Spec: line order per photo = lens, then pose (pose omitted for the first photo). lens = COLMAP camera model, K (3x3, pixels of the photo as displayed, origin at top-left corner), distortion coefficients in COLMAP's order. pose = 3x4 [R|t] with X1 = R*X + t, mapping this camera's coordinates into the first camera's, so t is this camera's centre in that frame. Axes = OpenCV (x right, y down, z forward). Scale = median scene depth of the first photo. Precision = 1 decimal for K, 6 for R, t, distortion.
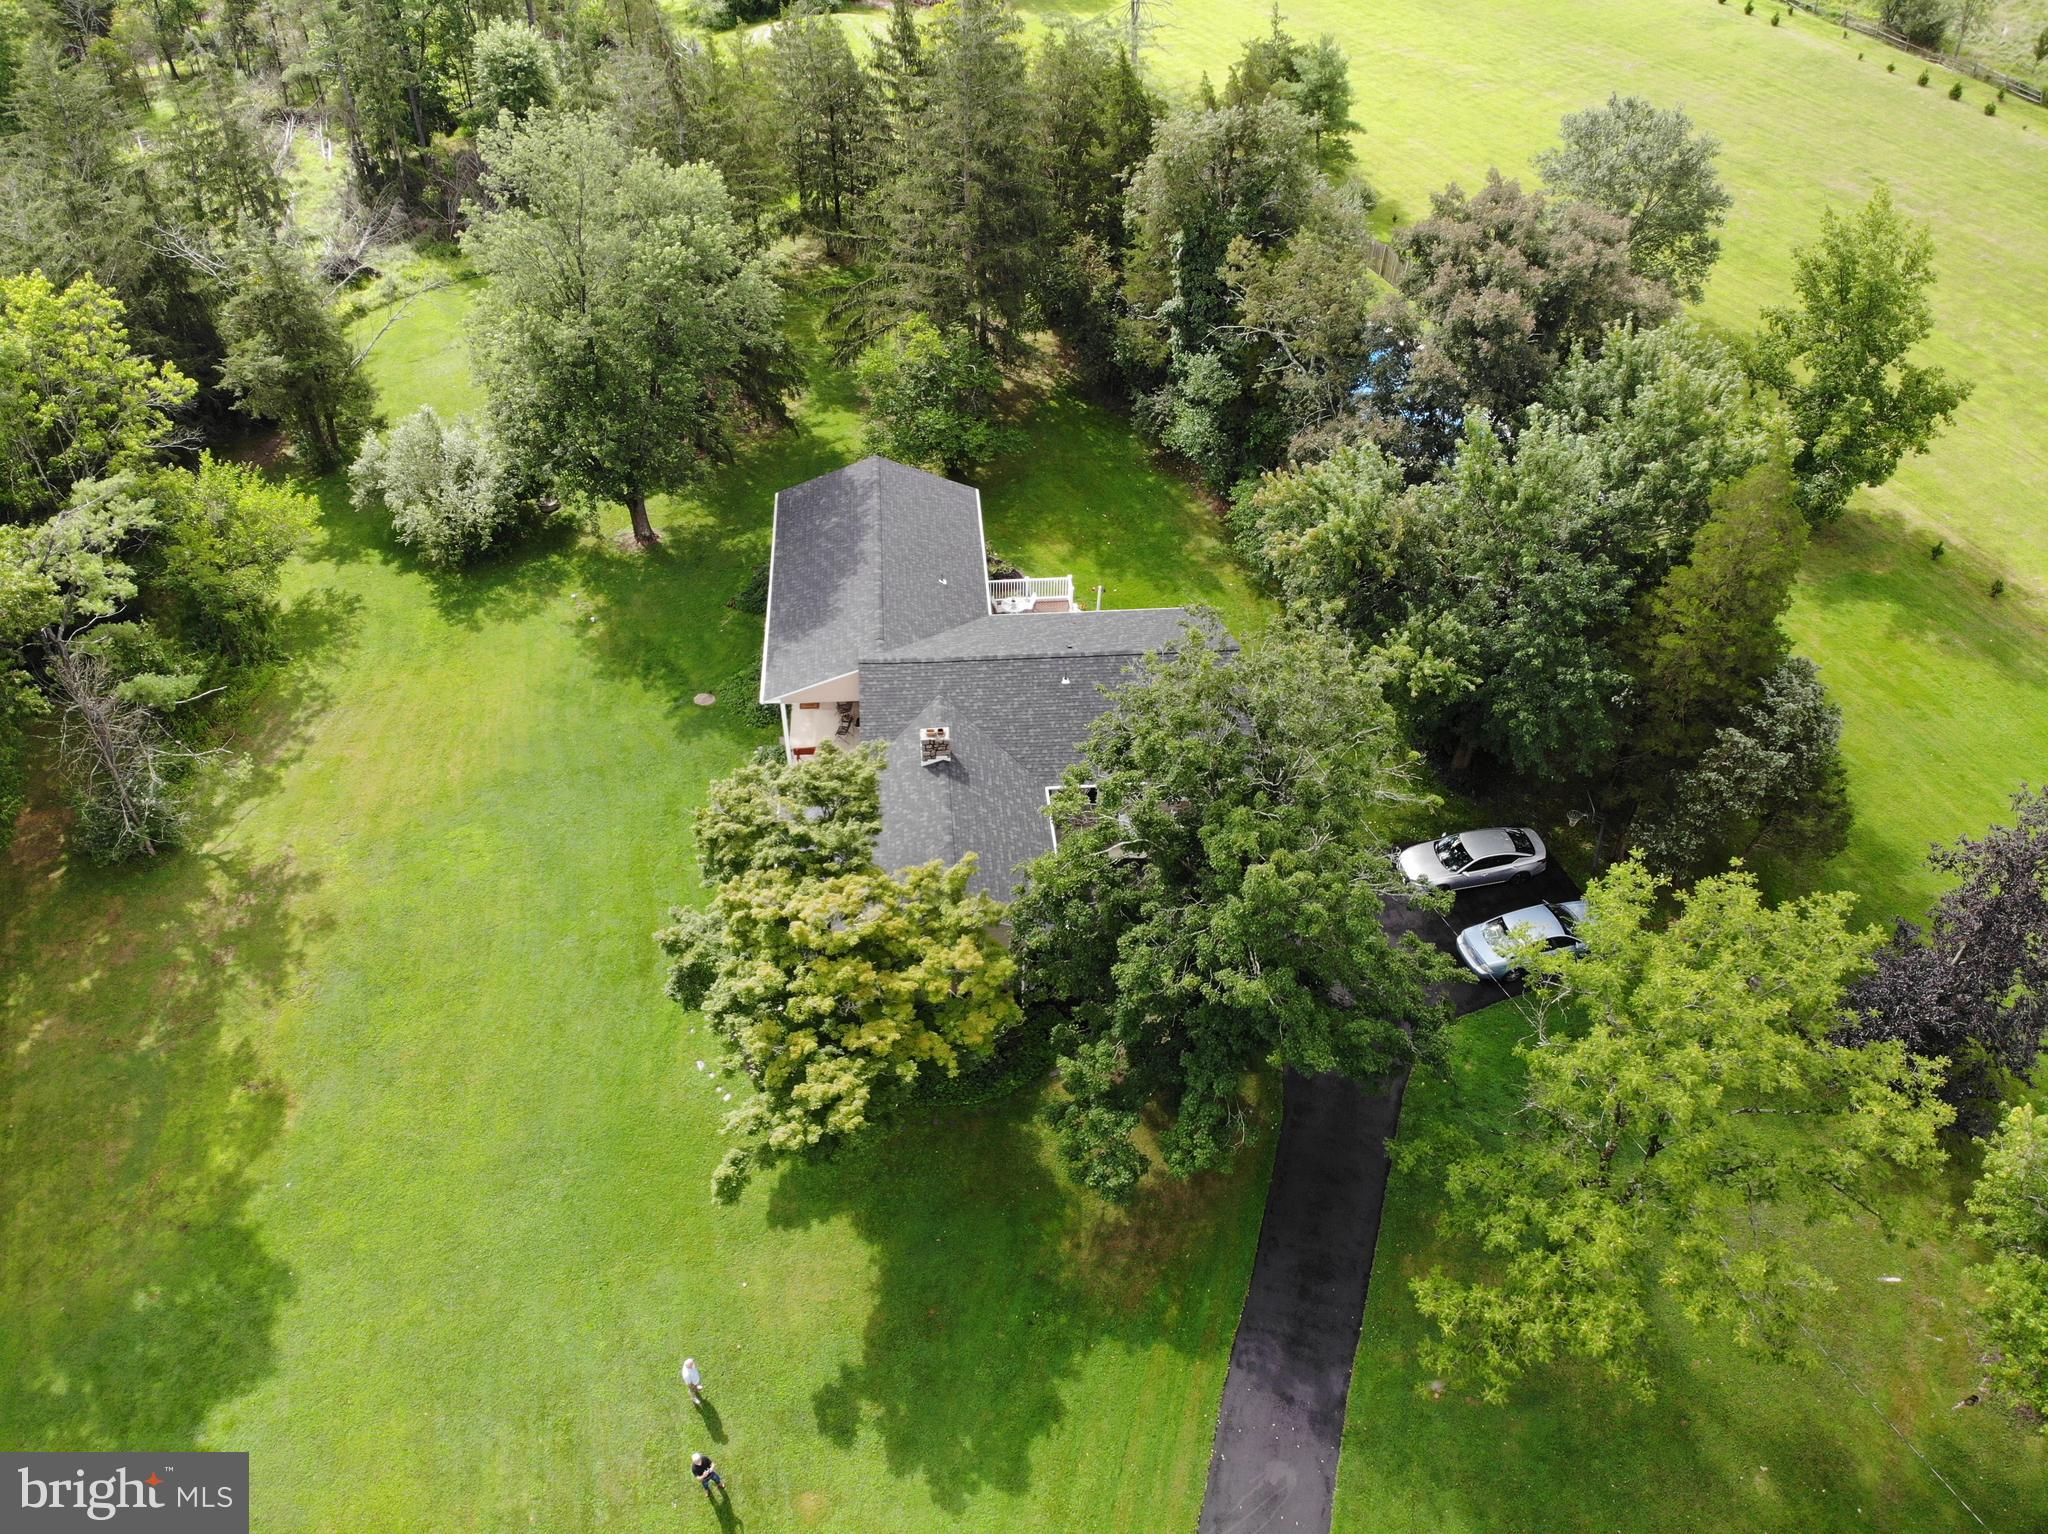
lens RADIAL K [[1503.1, 0, 1017.7], [0, 1503.1, 764.5], [0, 0, 1]] dist [0.074338, -0.179981]
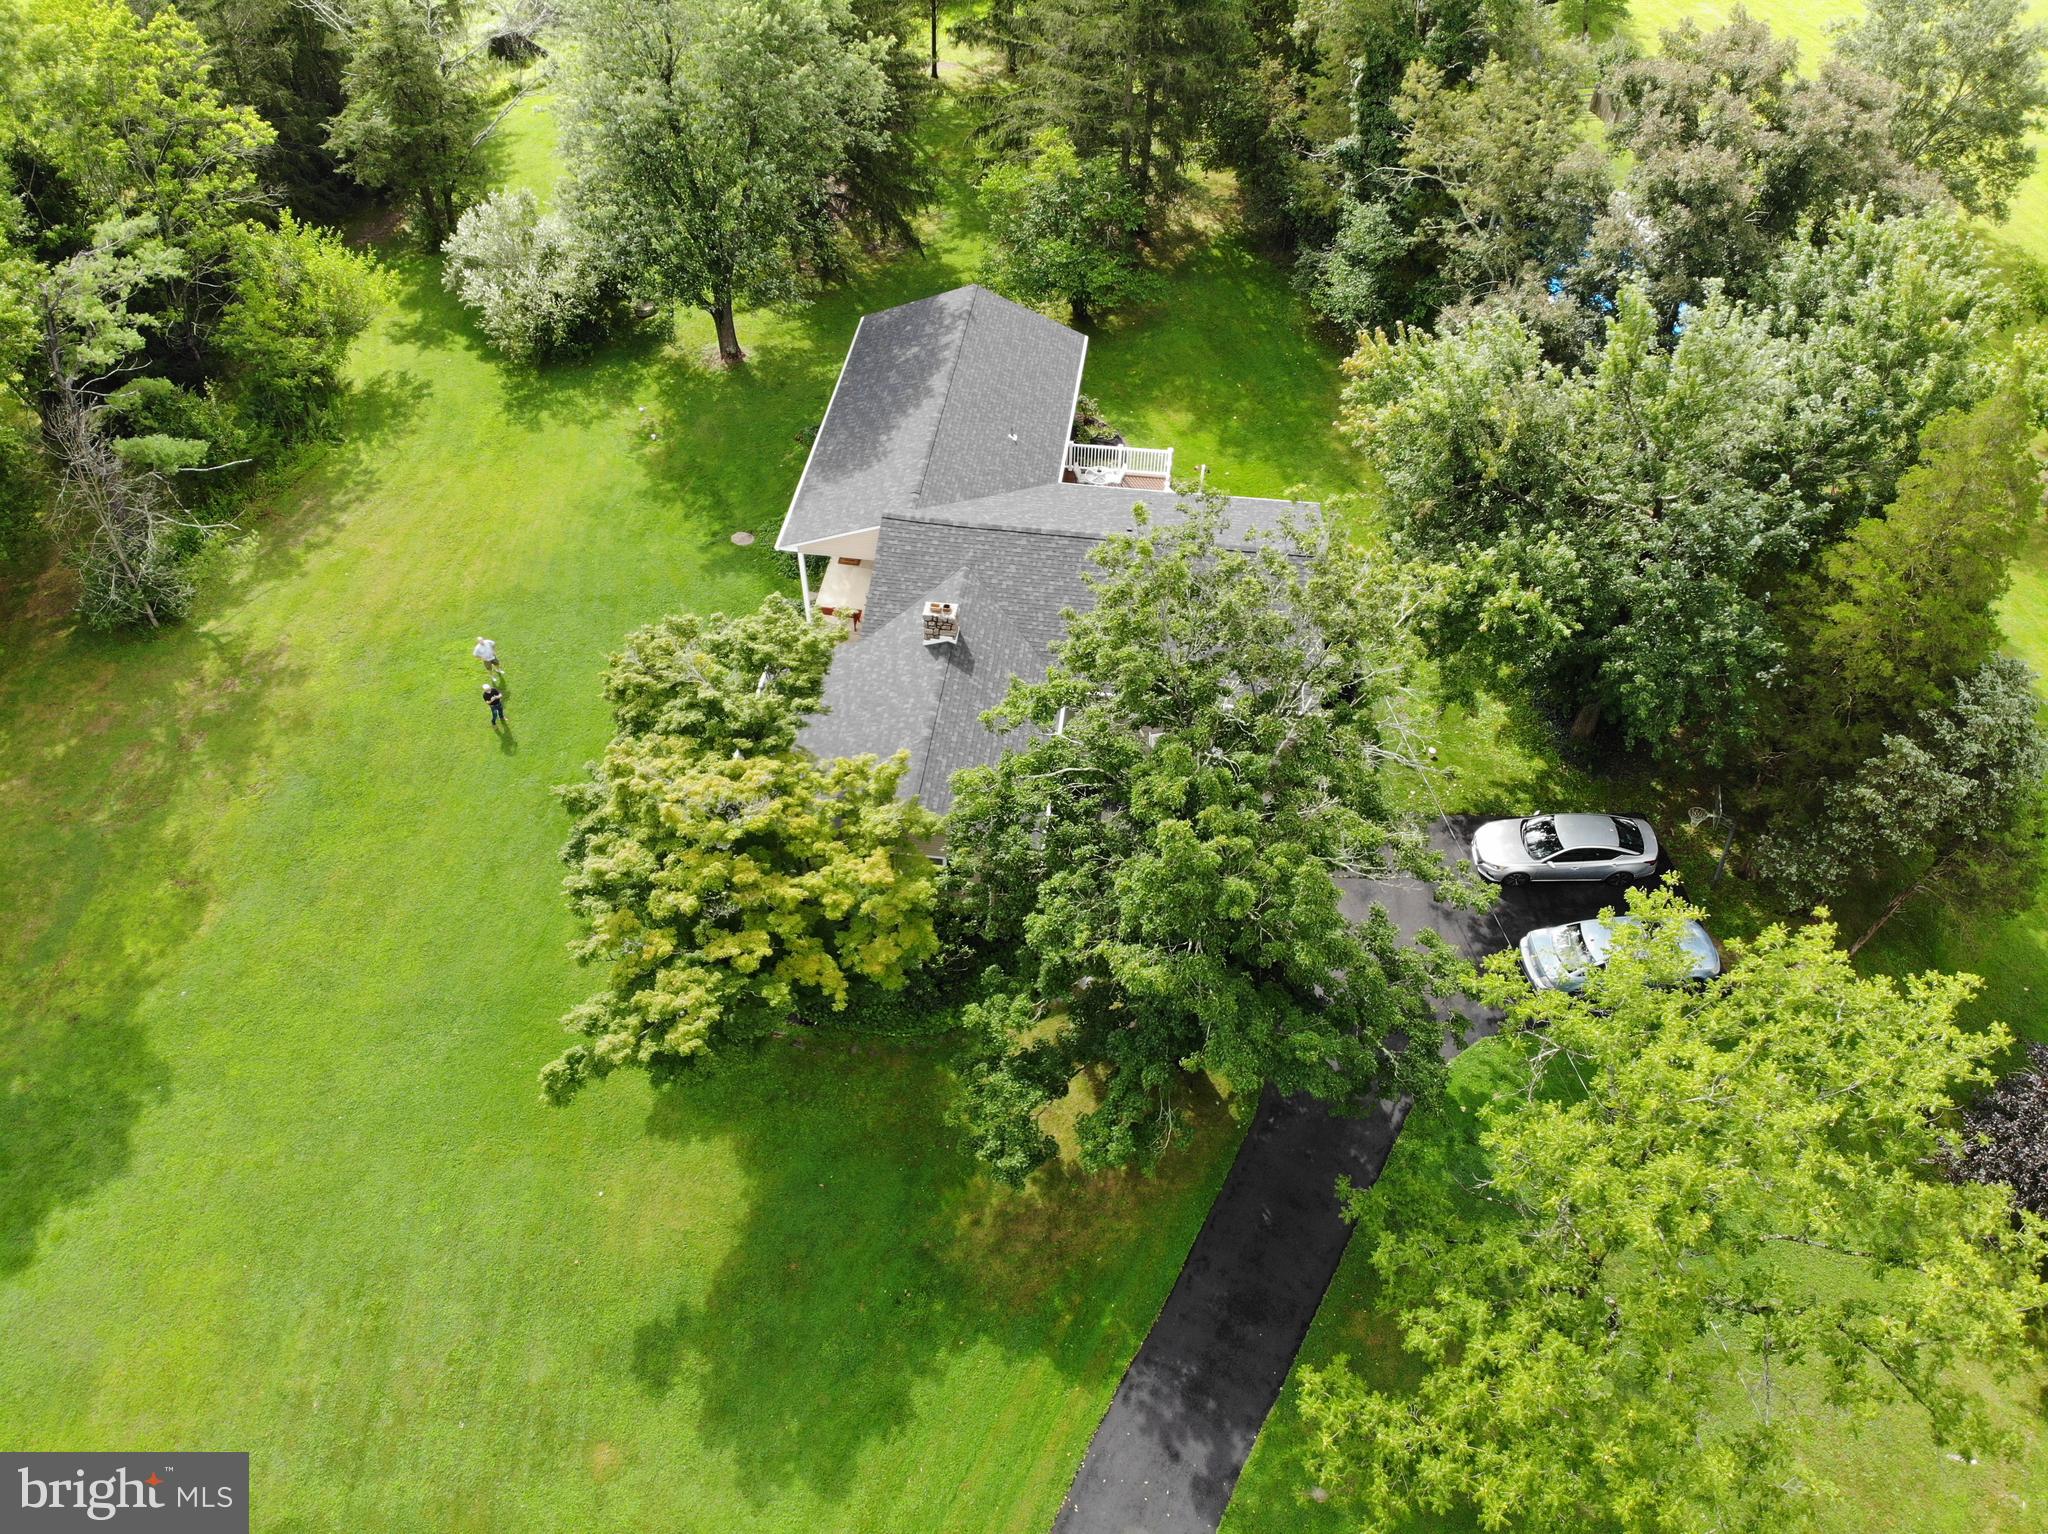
lens RADIAL K [[1503.1, 0, 1016.3], [0, 1503.1, 765.1], [0, 0, 1]] dist [0.074338, -0.179981]
pose [[0.978822, 0.148181, -0.141243, 0.119651], [-0.136544, 0.986642, 0.088847, -0.013632], [0.152522, -0.067680, 0.985980, 0.146317]]
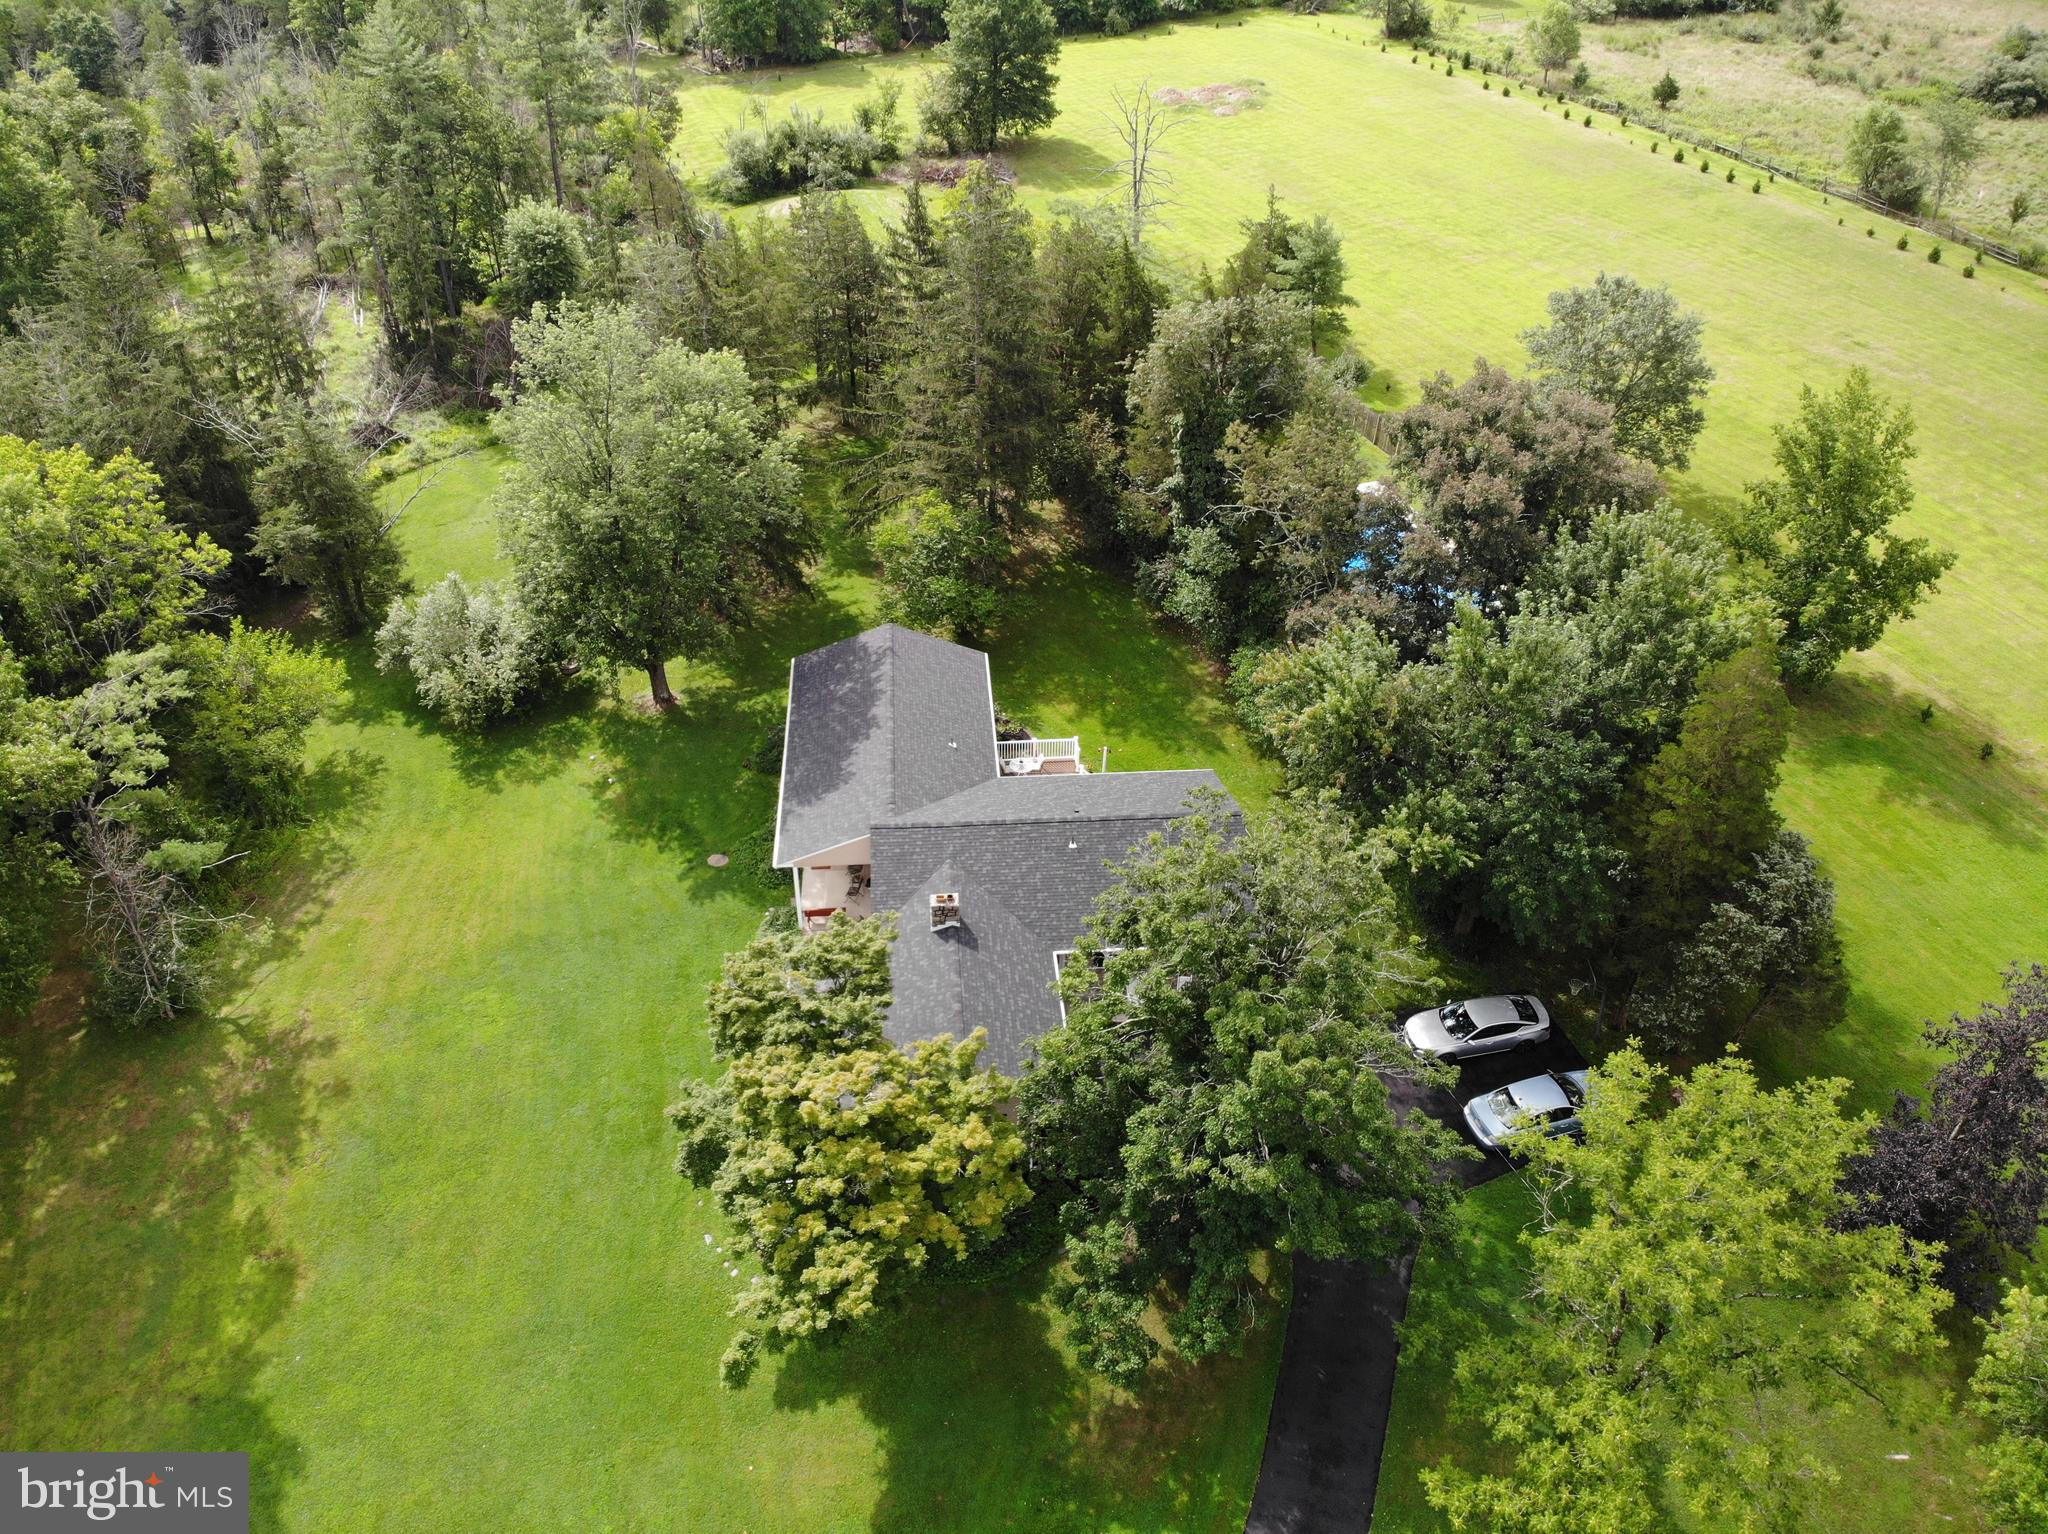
lens RADIAL K [[1503.1, 0, 1017.2], [0, 1503.1, 764.9], [0, 0, 1]] dist [0.074338, -0.179981]
pose [[0.999988, -0.000196, -0.004890, -0.000775], [-0.000220, 0.996375, -0.085067, -0.025627], [0.004889, 0.085067, 0.996363, -0.022250]]
